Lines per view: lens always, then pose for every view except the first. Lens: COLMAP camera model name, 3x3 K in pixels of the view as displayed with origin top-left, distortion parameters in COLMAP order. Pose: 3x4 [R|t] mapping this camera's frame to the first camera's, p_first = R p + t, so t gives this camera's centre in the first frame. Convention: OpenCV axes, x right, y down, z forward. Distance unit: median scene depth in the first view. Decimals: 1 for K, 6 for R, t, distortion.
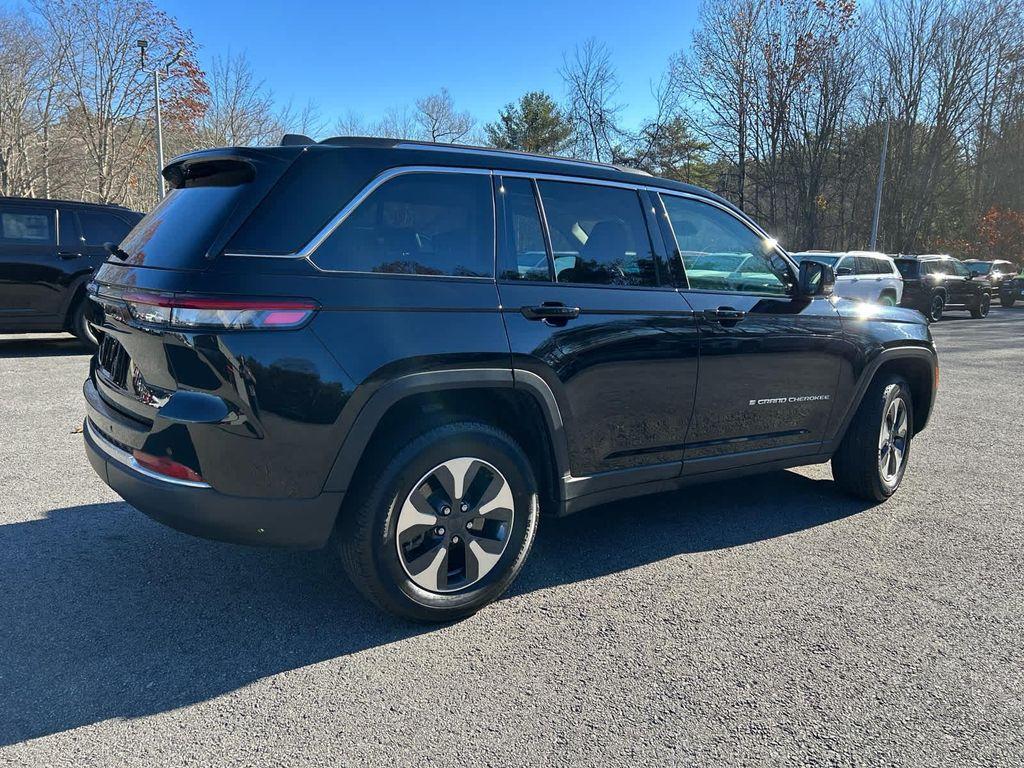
lens RADIAL K [[773.4, 0, 517.3], [0, 773.4, 387.9], [0, 0, 1]] dist [0.055554, -0.054577]
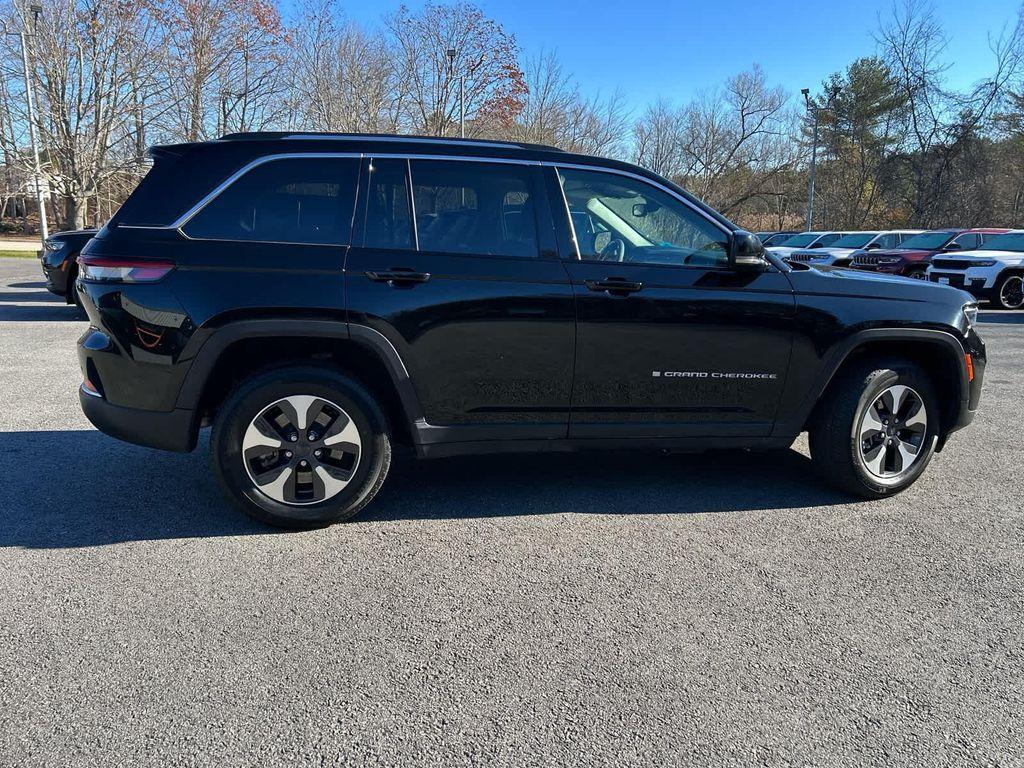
lens RADIAL K [[773.4, 0, 517.3], [0, 773.4, 387.9], [0, 0, 1]] dist [0.055554, -0.054577]
pose [[0.920191, 0.065724, -0.385914, 0.651492], [-0.058873, 0.997828, 0.029558, 0.022003], [0.387018, -0.004479, 0.922061, 0.012012]]
